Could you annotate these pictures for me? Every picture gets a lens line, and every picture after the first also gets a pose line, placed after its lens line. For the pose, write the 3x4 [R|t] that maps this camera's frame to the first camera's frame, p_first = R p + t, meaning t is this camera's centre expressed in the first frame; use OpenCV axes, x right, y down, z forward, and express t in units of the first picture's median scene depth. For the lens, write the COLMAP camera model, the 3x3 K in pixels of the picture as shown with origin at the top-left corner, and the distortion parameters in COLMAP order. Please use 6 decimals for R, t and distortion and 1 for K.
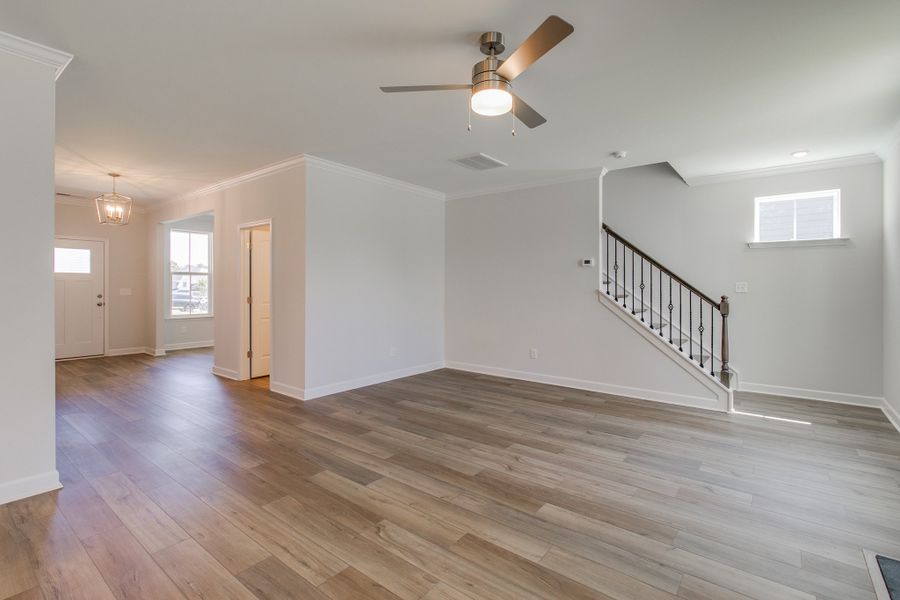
lens RADIAL K [[418.9, 0, 447.2], [0, 418.9, 299.0], [0, 0, 1]] dist [0.003044, -0.002012]
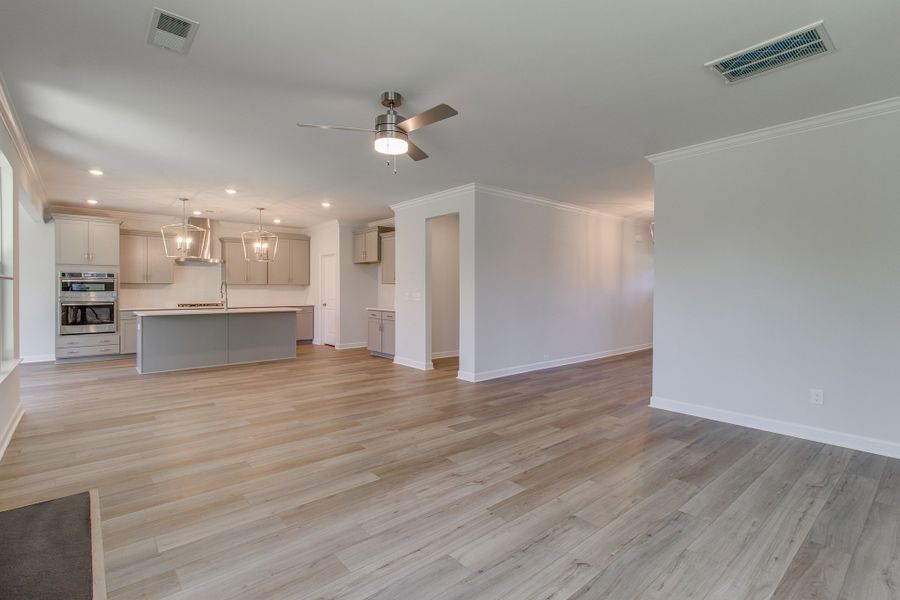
lens RADIAL K [[418.9, 0, 462.7], [0, 418.9, 281.5], [0, 0, 1]] dist [0.003044, -0.002012]
pose [[-0.169028, -0.025963, -0.985269, 0.964178], [-0.031817, 0.999276, -0.020873, -0.016933], [0.985098, 0.027821, -0.169732, 1.018853]]
